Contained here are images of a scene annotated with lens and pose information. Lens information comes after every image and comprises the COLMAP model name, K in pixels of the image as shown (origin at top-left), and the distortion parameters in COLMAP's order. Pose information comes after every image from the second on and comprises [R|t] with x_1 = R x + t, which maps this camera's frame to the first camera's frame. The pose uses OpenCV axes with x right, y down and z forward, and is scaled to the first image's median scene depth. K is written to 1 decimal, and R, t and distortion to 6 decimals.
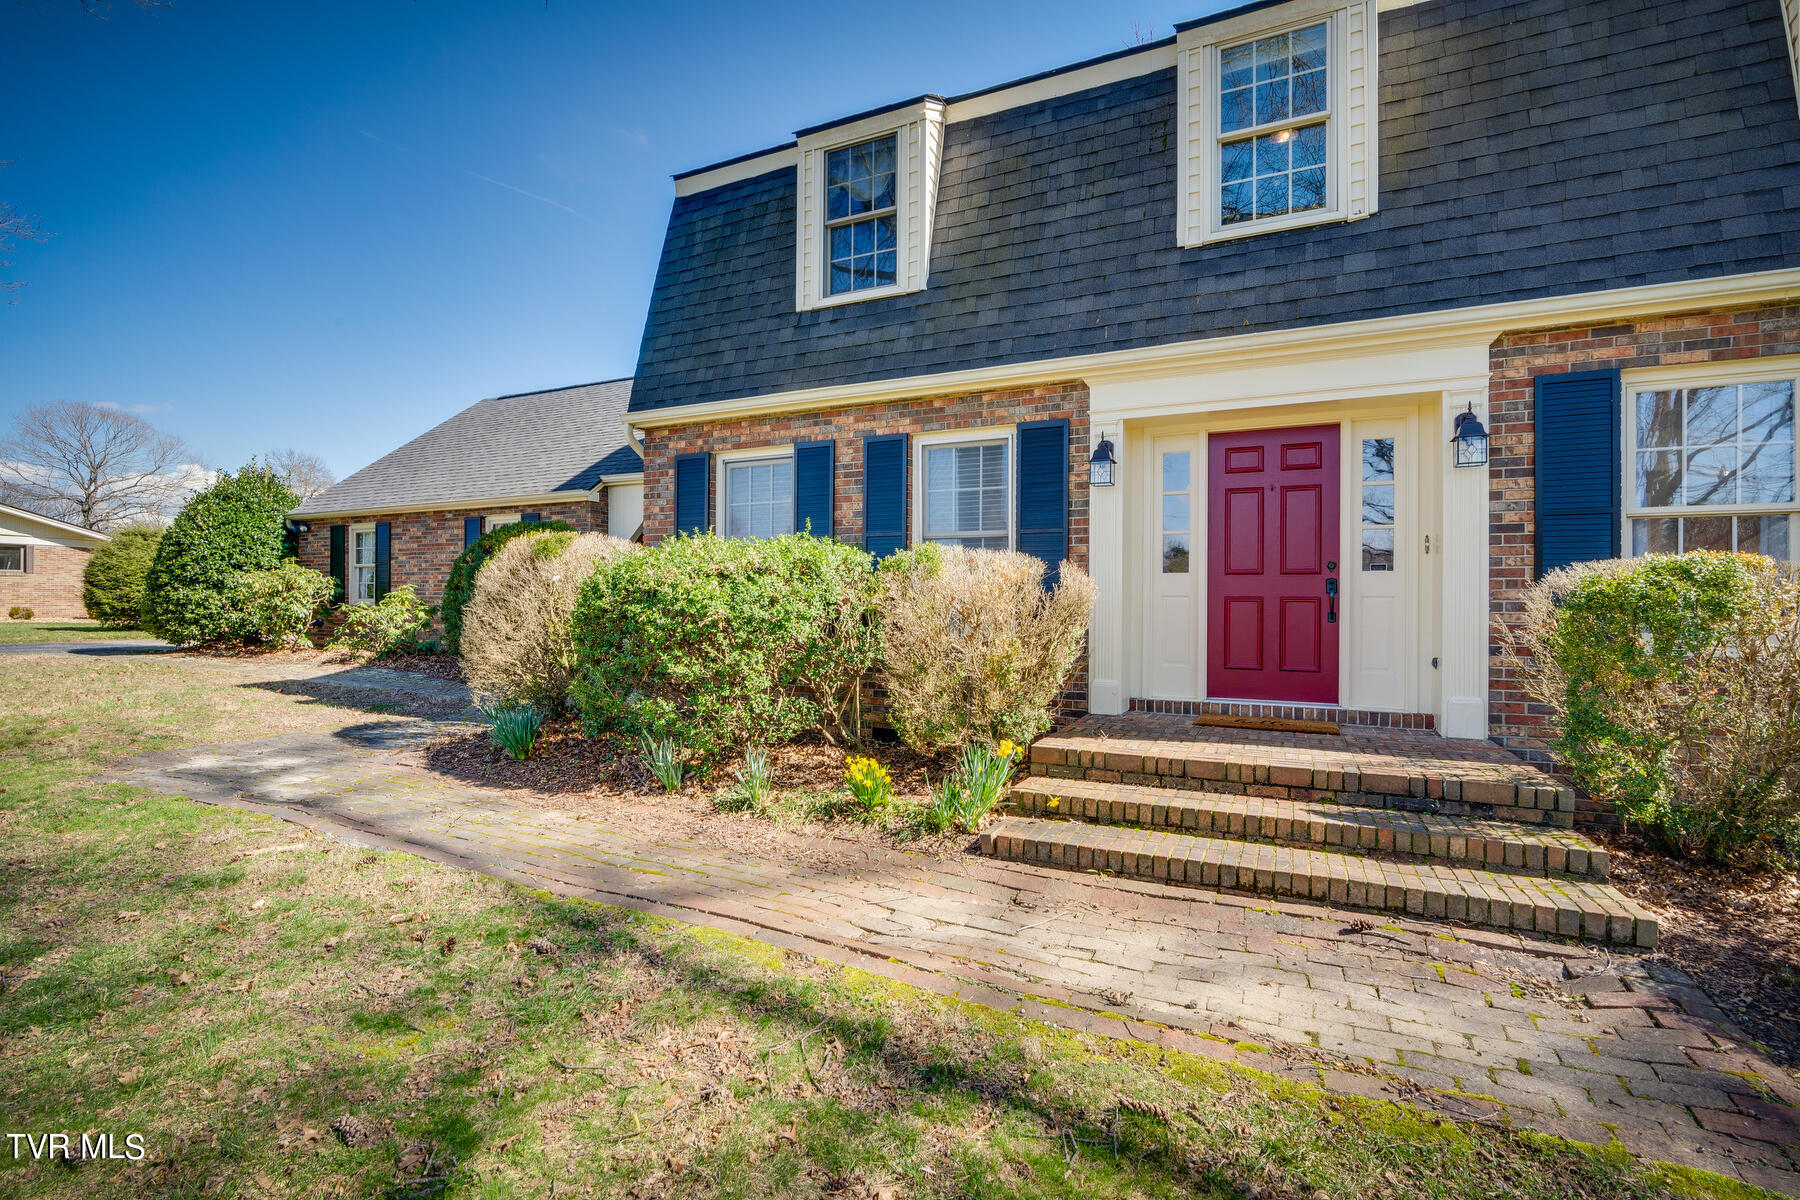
lens RADIAL K [[820.1, 0, 896.5], [0, 820.1, 595.4], [0, 0, 1]] dist [-0.004150, 0.002537]
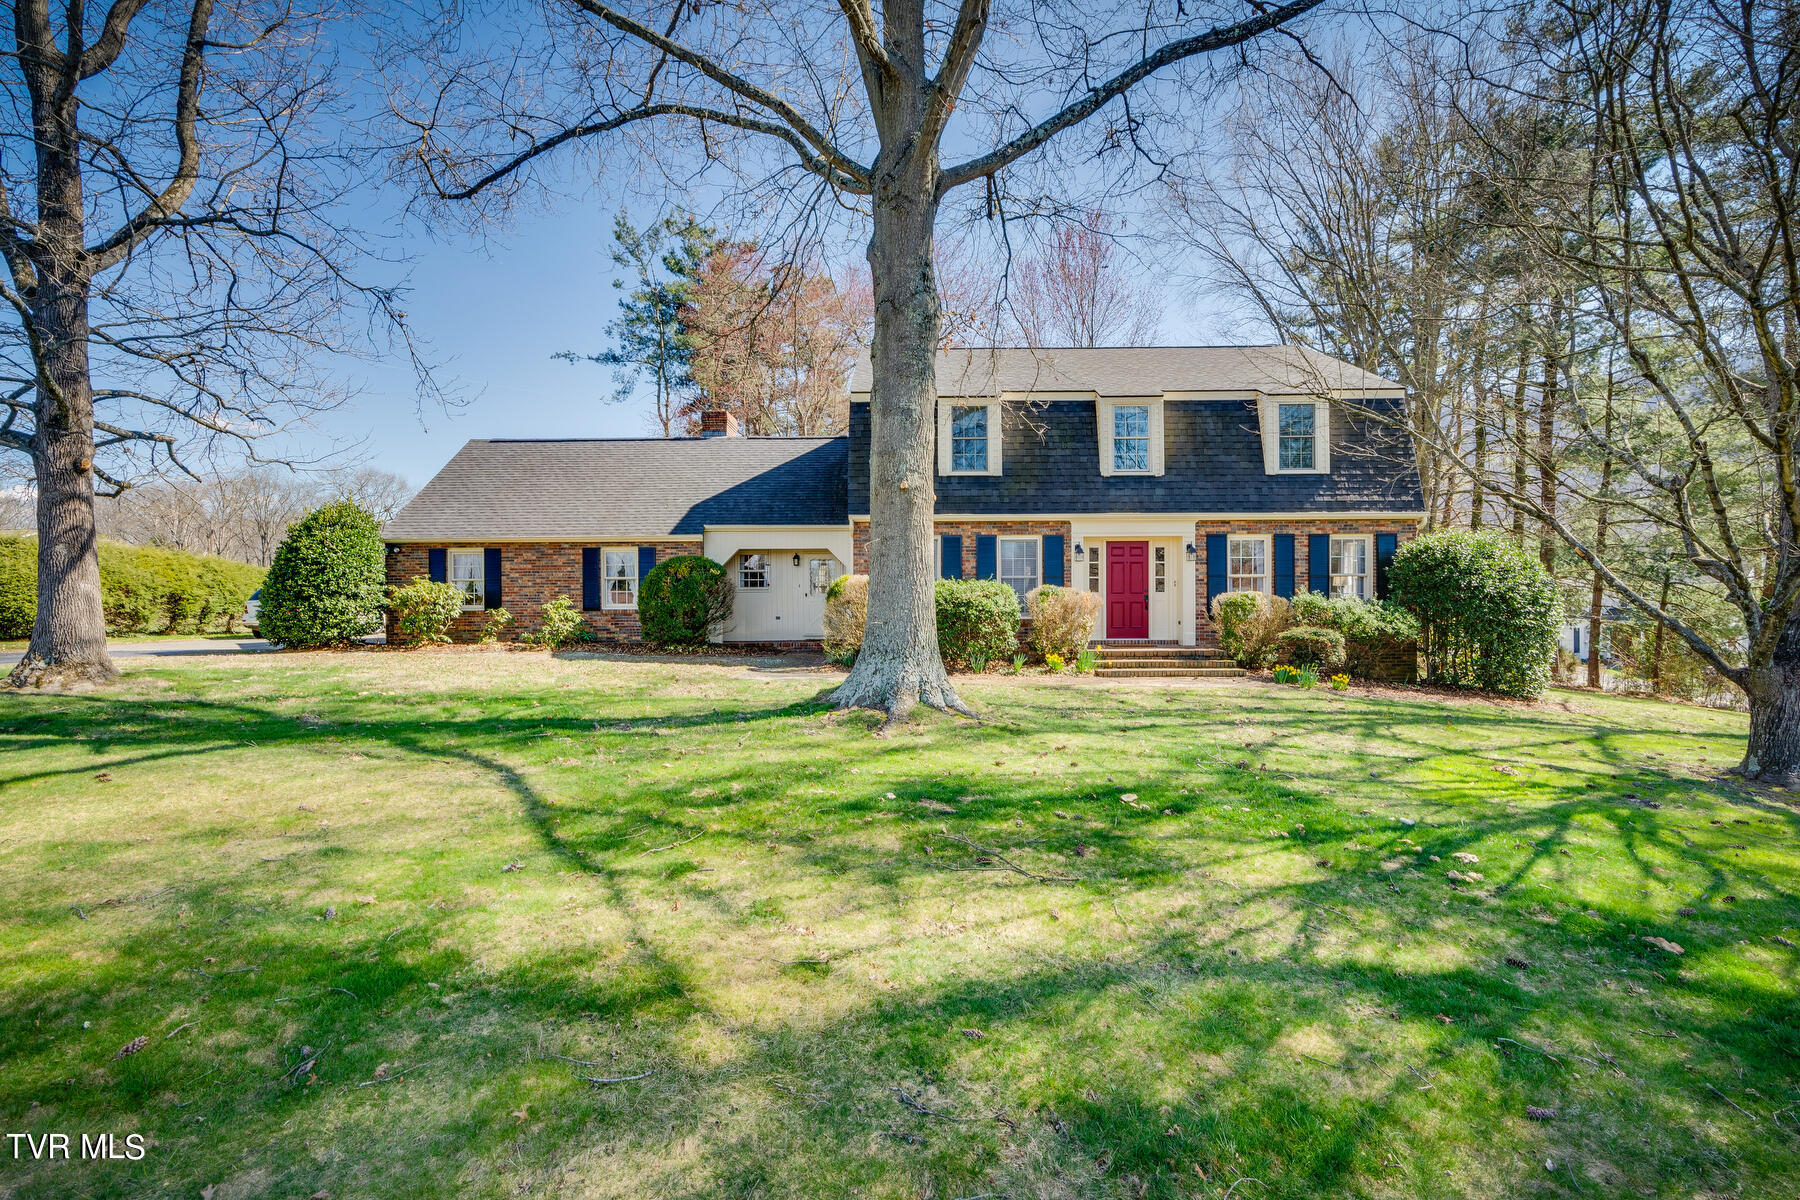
lens RADIAL K [[820.1, 0, 903.4], [0, 820.1, 600.4], [0, 0, 1]] dist [-0.004150, 0.002537]
pose [[0.907328, -0.010659, 0.420288, -1.414164], [0.005485, 0.999894, 0.013516, -0.044492], [-0.420387, -0.009958, 0.907290, -1.219823]]
